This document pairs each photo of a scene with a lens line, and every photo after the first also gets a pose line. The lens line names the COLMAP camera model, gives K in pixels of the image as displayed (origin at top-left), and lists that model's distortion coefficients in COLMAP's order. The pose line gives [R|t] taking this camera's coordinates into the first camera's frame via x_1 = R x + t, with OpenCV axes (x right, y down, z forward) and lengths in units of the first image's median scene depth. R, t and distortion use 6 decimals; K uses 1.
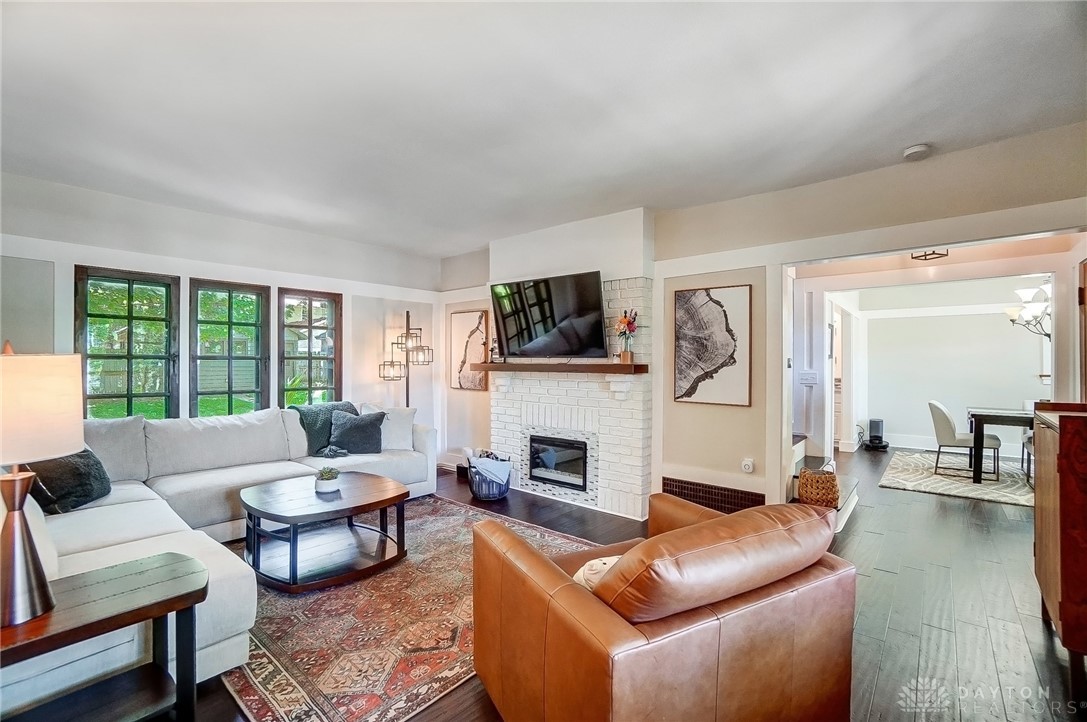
lens RADIAL K [[483.1, 0, 543.3], [0, 483.1, 365.7], [0, 0, 1]] dist [-0.042026, 0.010456]
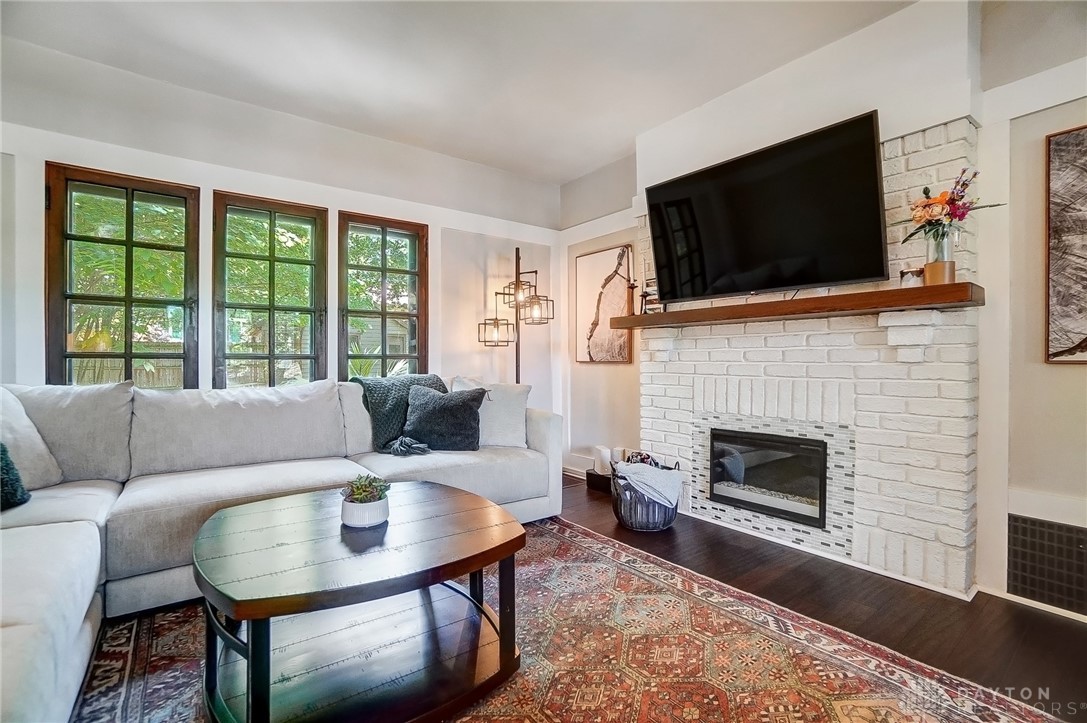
lens RADIAL K [[483.1, 0, 542.3], [0, 483.1, 363.4], [0, 0, 1]] dist [-0.042026, 0.010456]
pose [[0.976078, -0.005945, -0.217338, -0.112628], [0.005190, 0.999978, -0.004041, 0.067834], [0.217357, 0.002816, 0.976088, 0.385171]]
